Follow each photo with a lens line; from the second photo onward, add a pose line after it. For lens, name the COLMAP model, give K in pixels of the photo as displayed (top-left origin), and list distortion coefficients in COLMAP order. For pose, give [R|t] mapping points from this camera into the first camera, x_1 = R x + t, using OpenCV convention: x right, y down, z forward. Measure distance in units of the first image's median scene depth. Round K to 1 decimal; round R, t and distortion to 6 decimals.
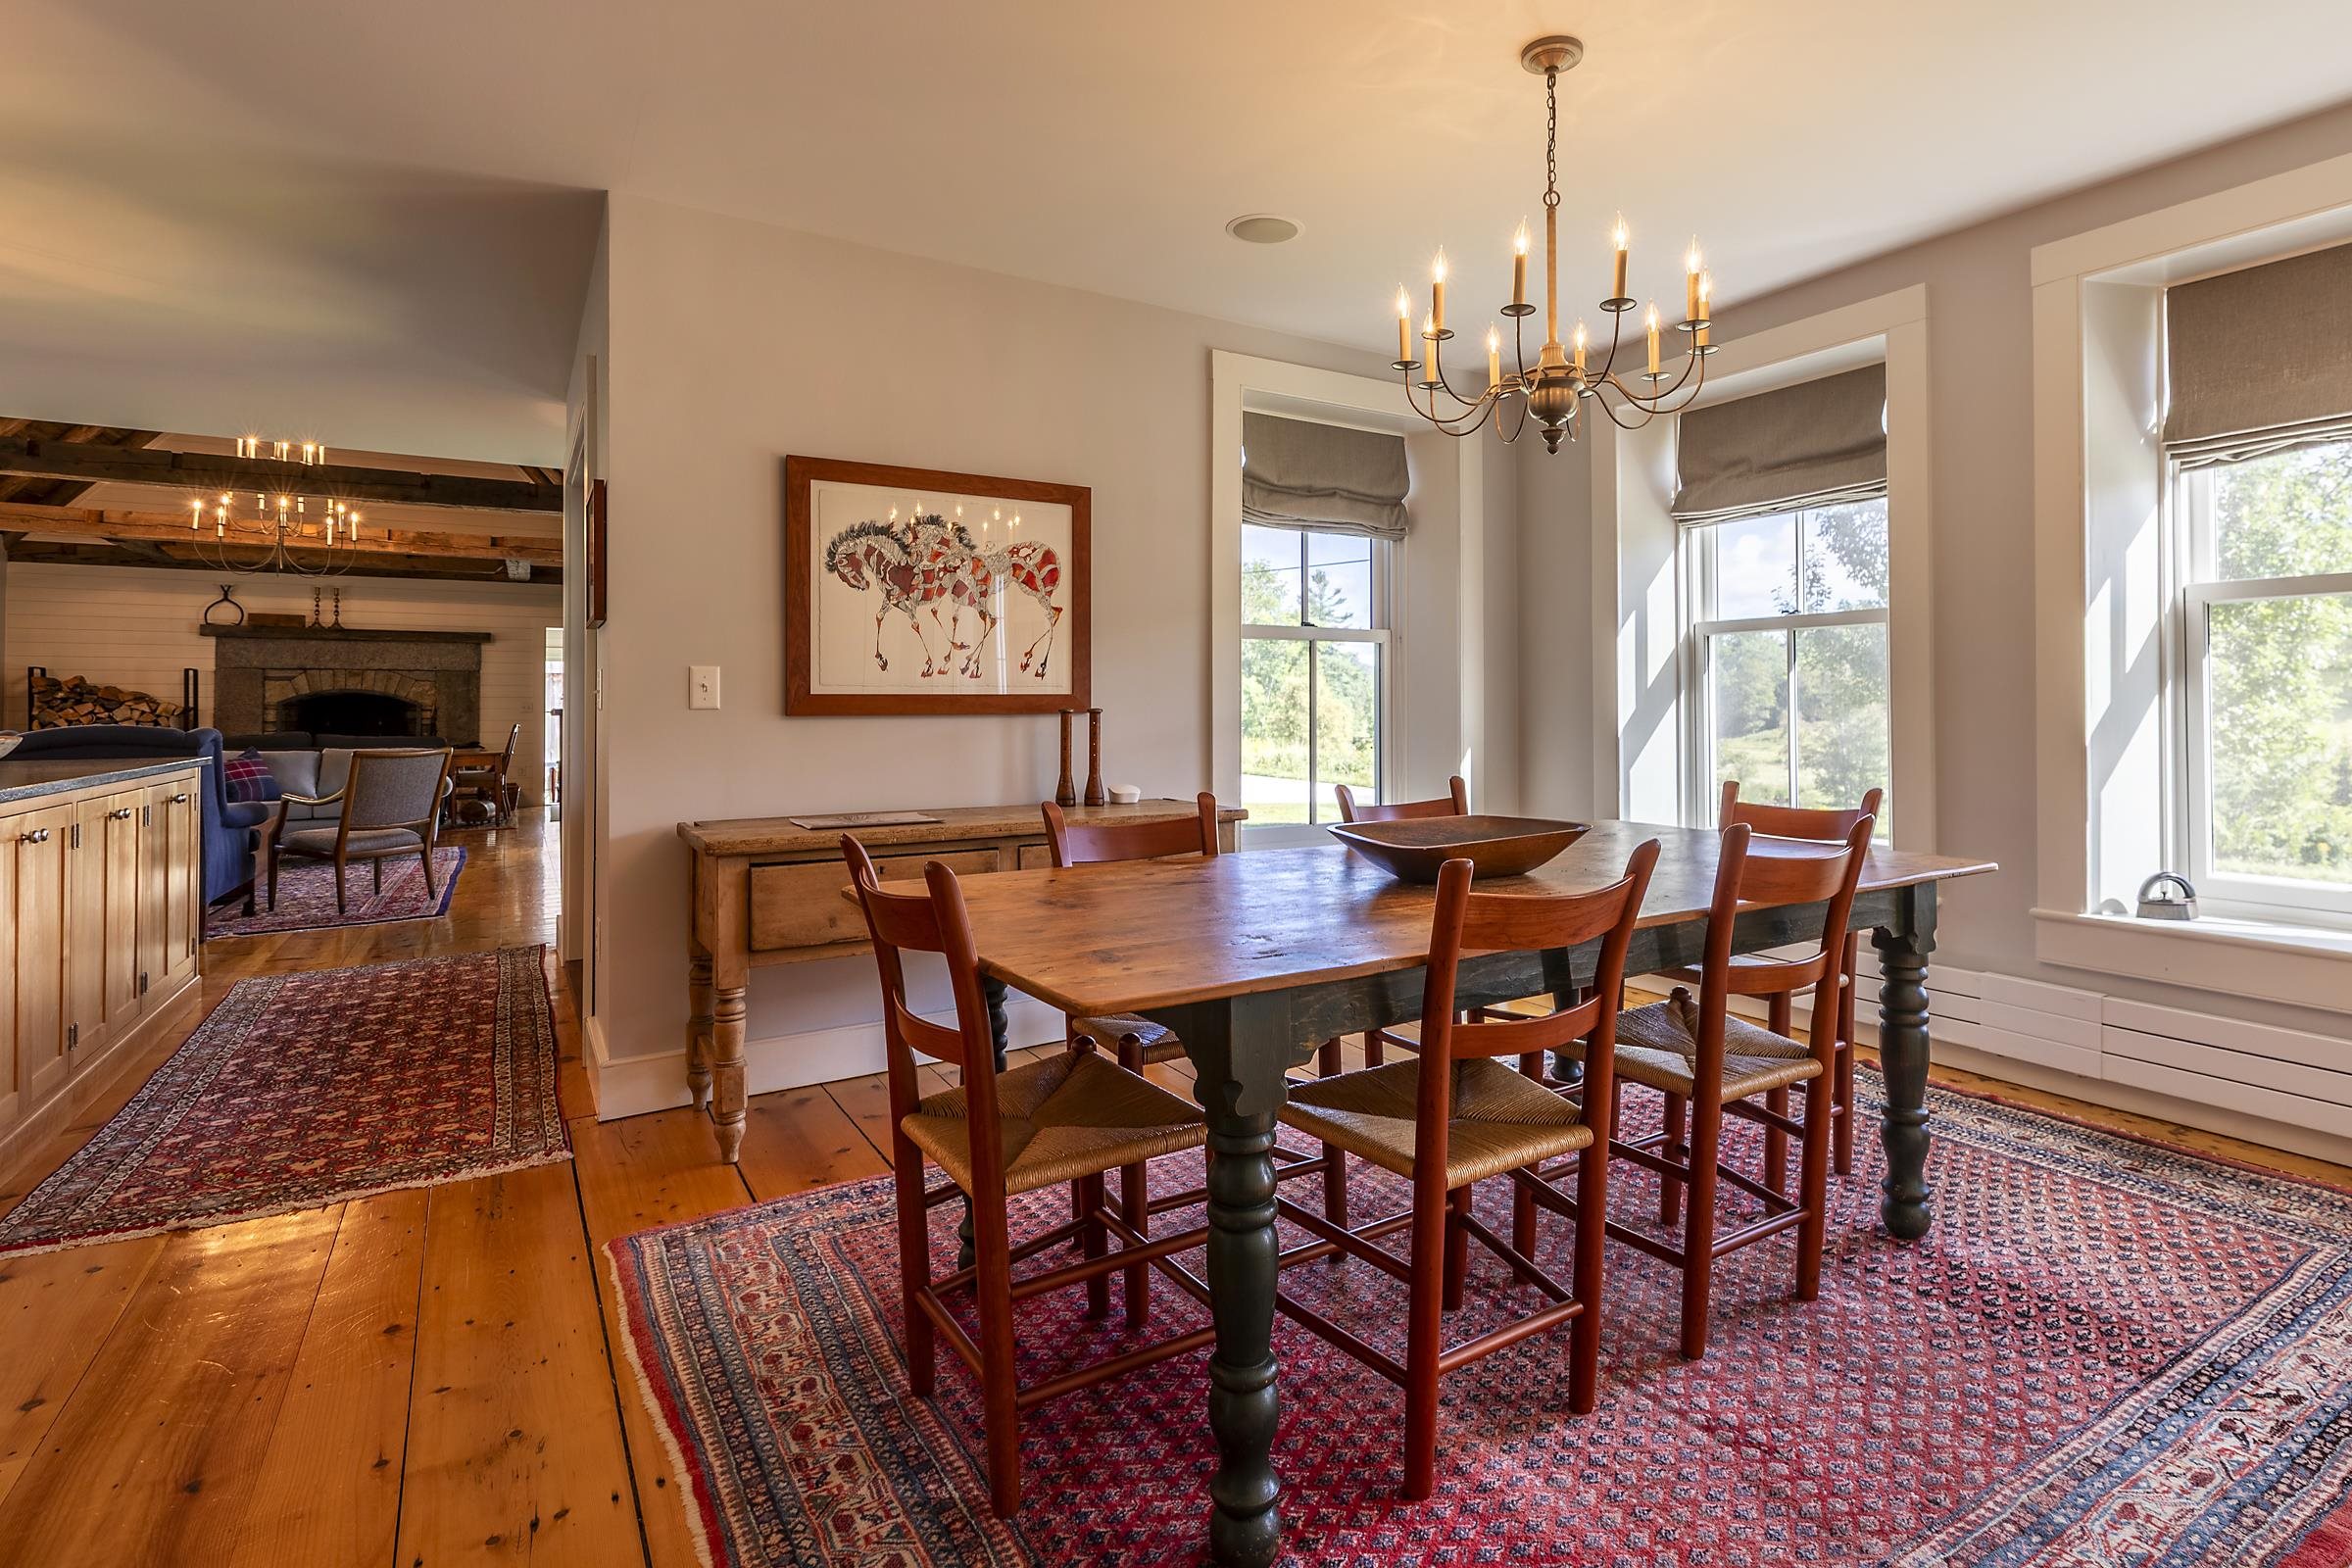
lens RADIAL K [[1180.0, 0, 1257.8], [0, 1180.0, 689.3], [0, 0, 1]] dist [0.011708, 0.000268]
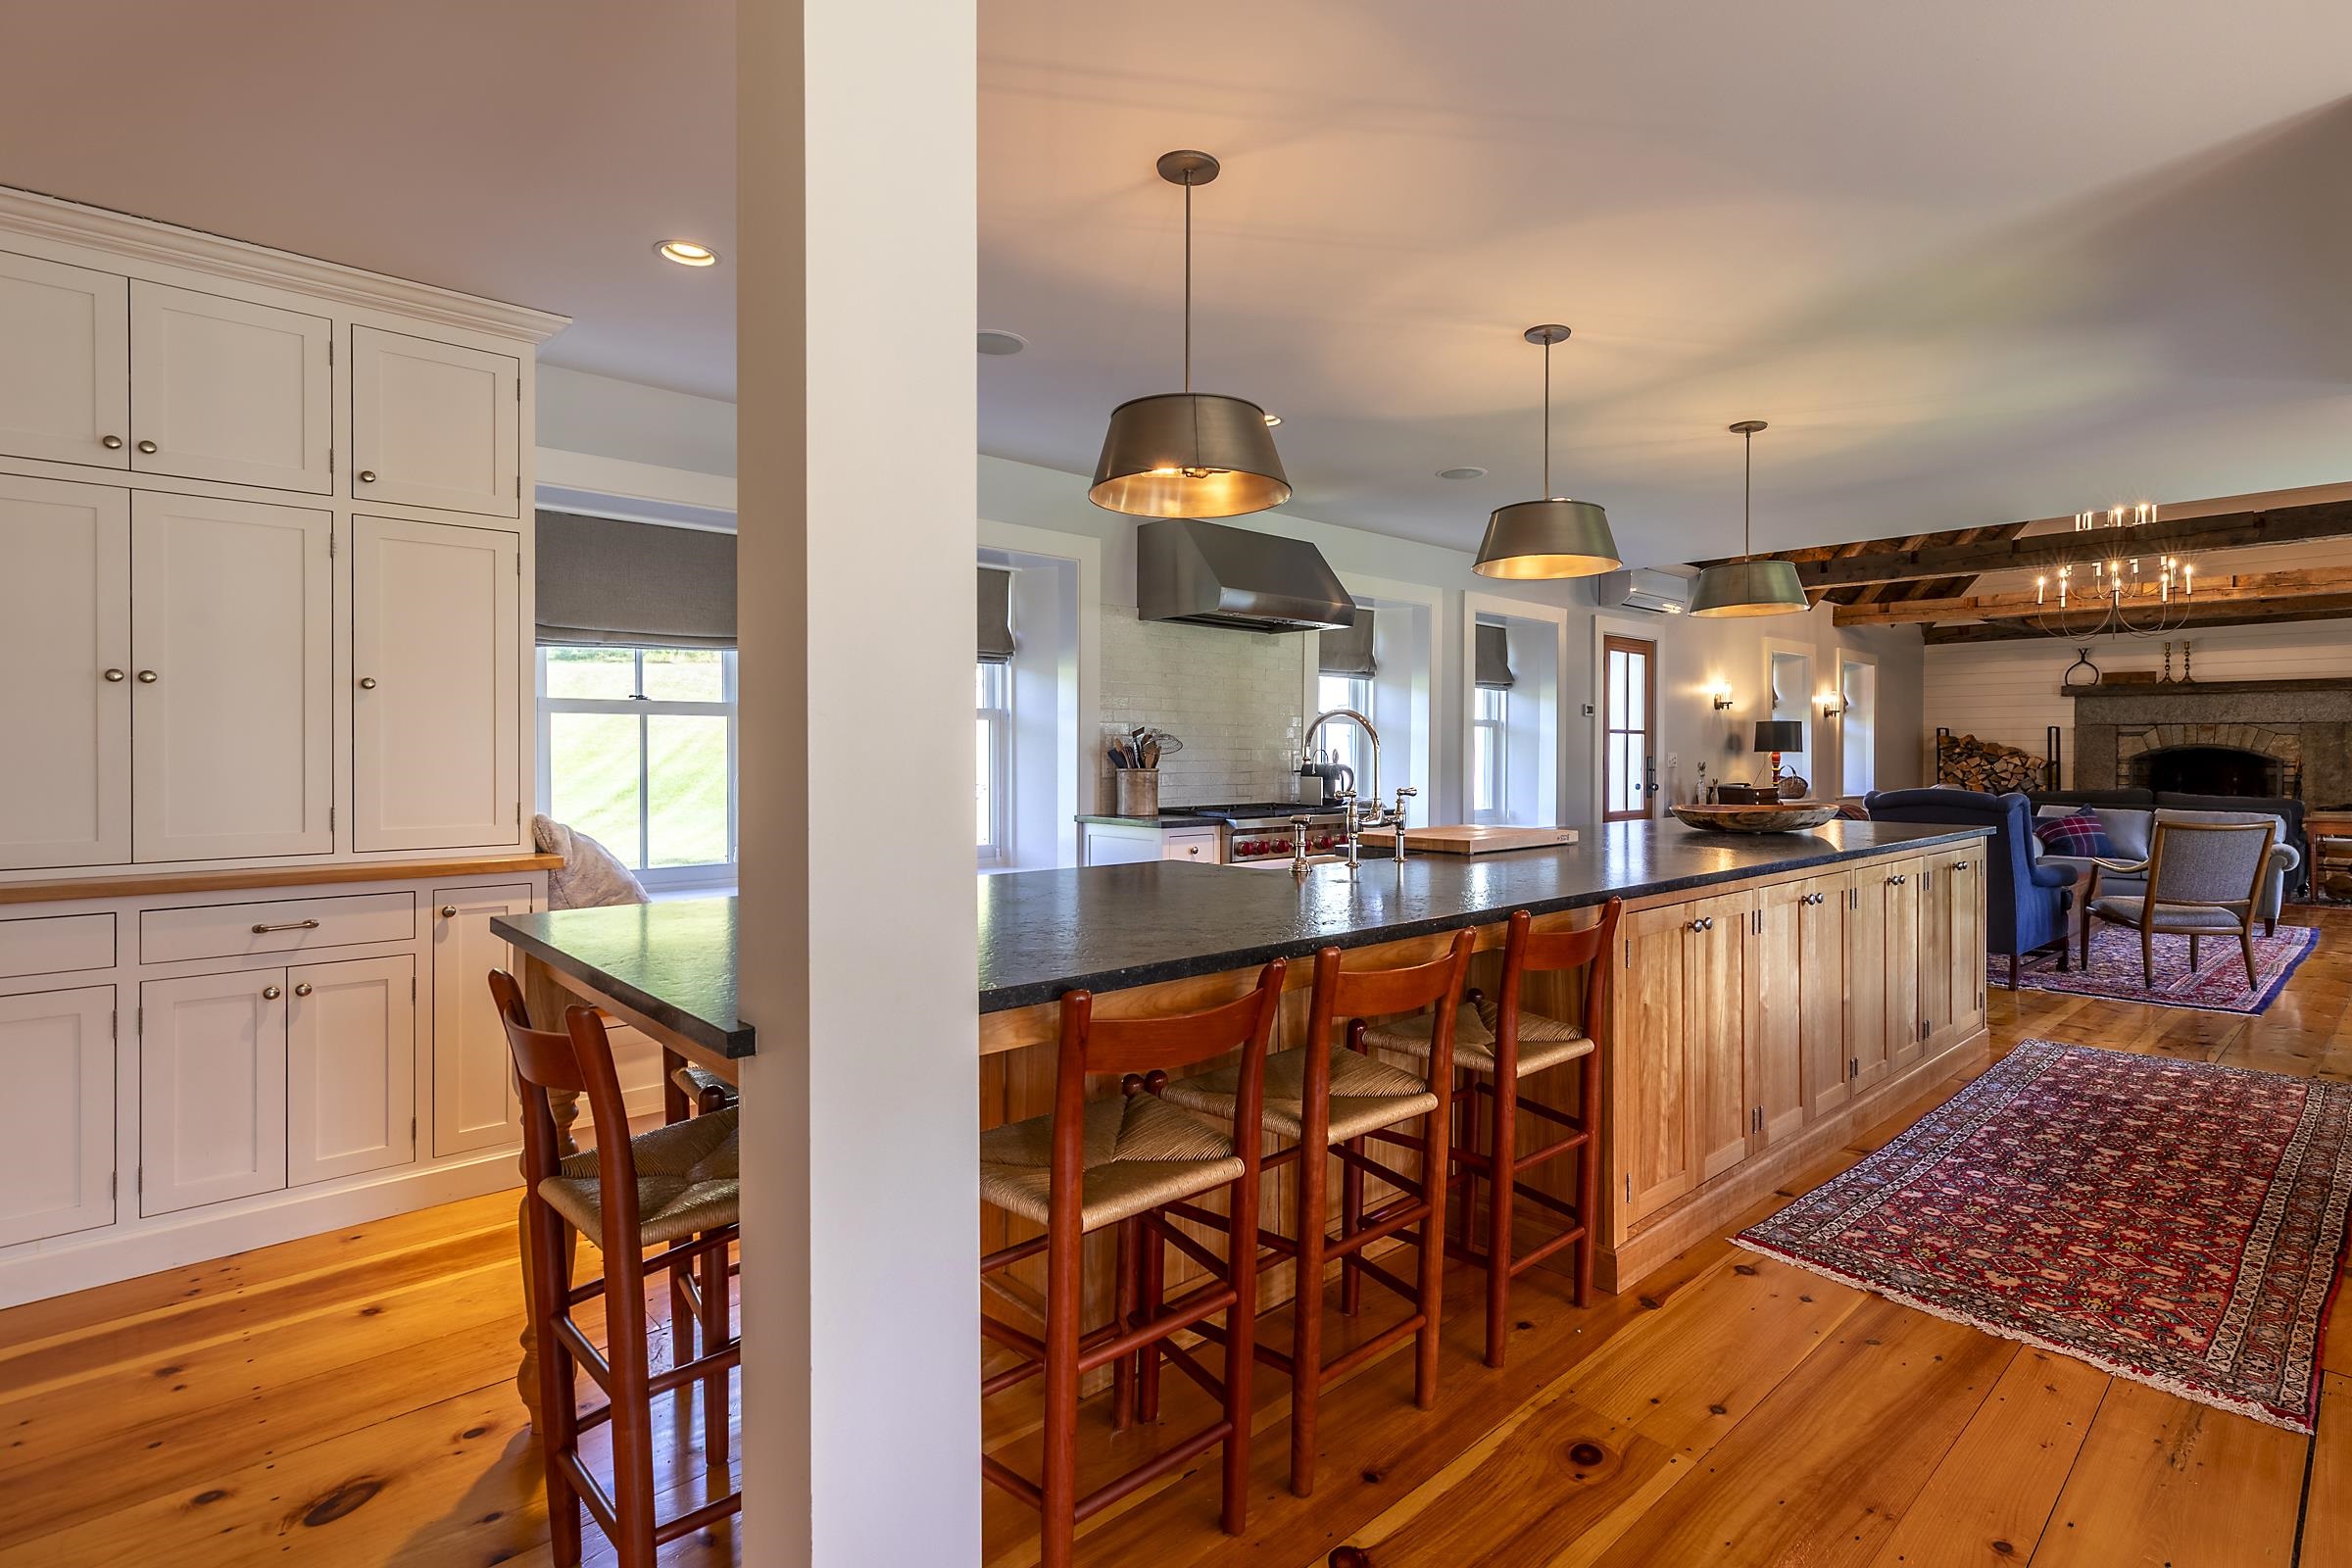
lens RADIAL K [[1126.1, 0, 1250.6], [0, 1126.1, 752.8], [0, 0, 1]] dist [0.009089, 0.000199]
pose [[0.195254, 0.005480, -0.980737, -0.007826], [0.012167, 0.999894, 0.008009, -0.018694], [0.980677, -0.013496, 0.195167, 0.102031]]
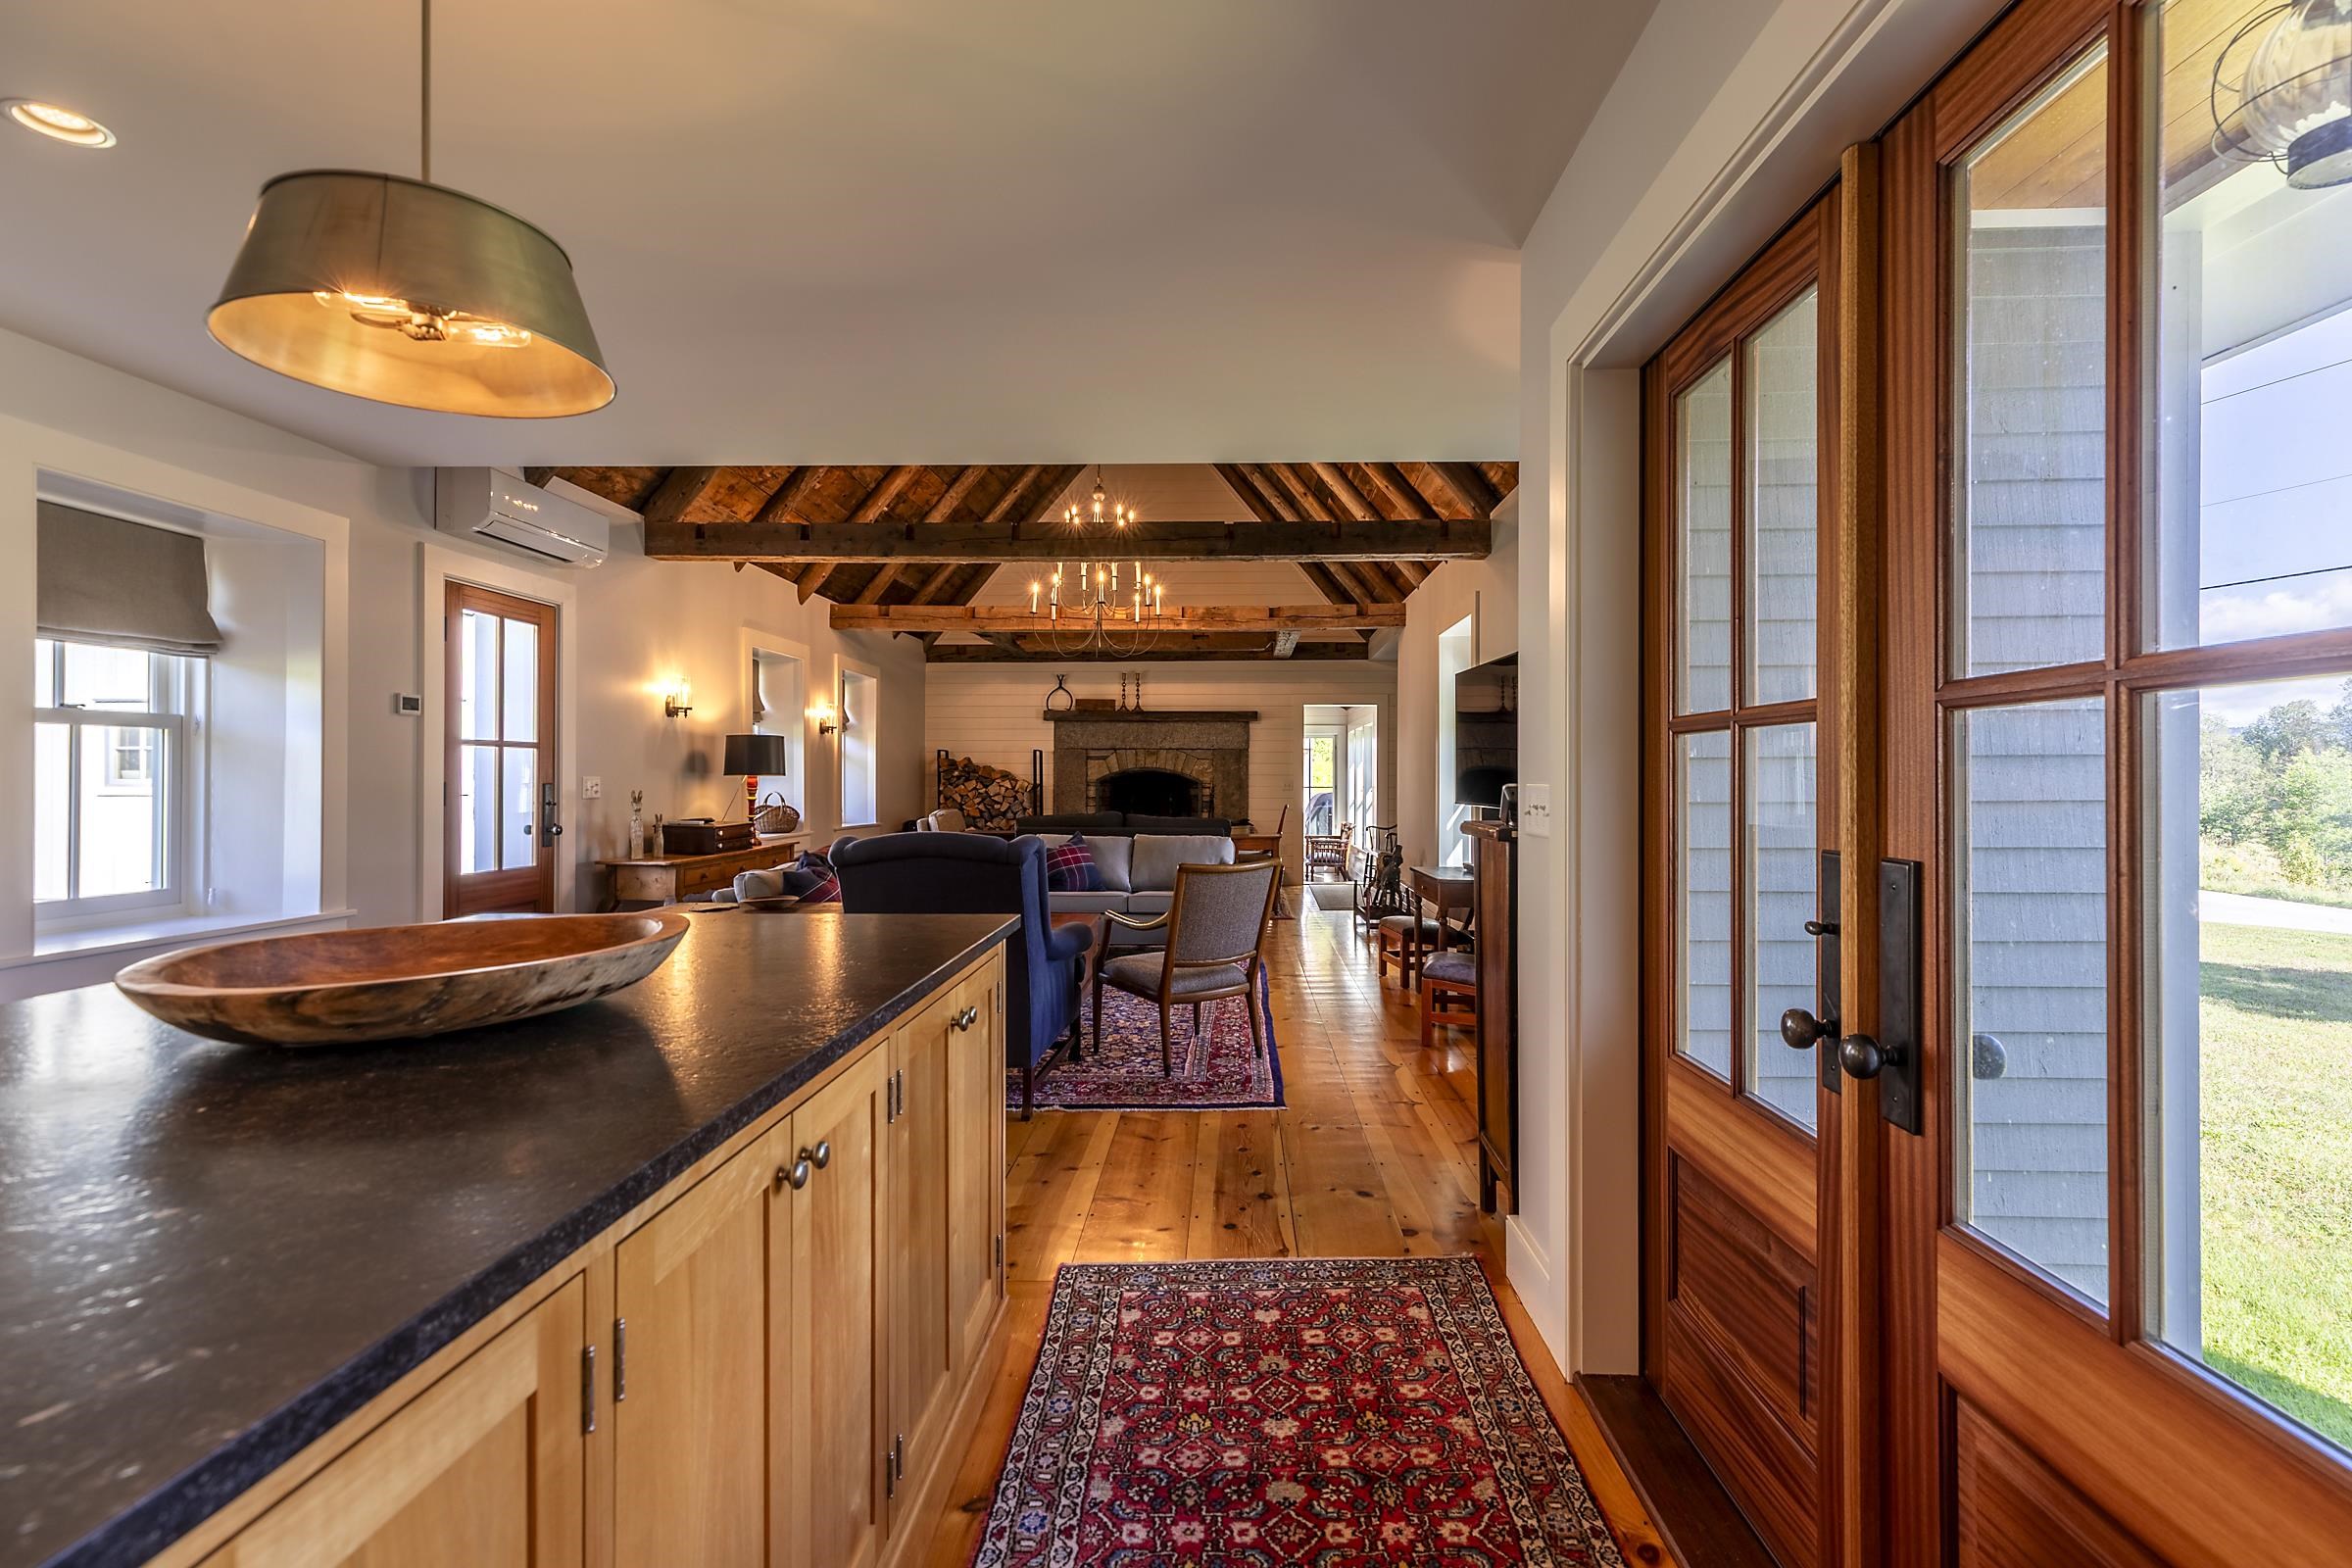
lens RADIAL K [[1072.6, 0, 1184.4], [0, 1072.6, 767.7], [0, 0, 1]] dist [0.012629, -0.001154]
pose [[0.822547, 0.000294, -0.568697, -0.365135], [0.004789, 0.999961, 0.007444, -0.013207], [0.568677, -0.008847, 0.822514, 0.436501]]
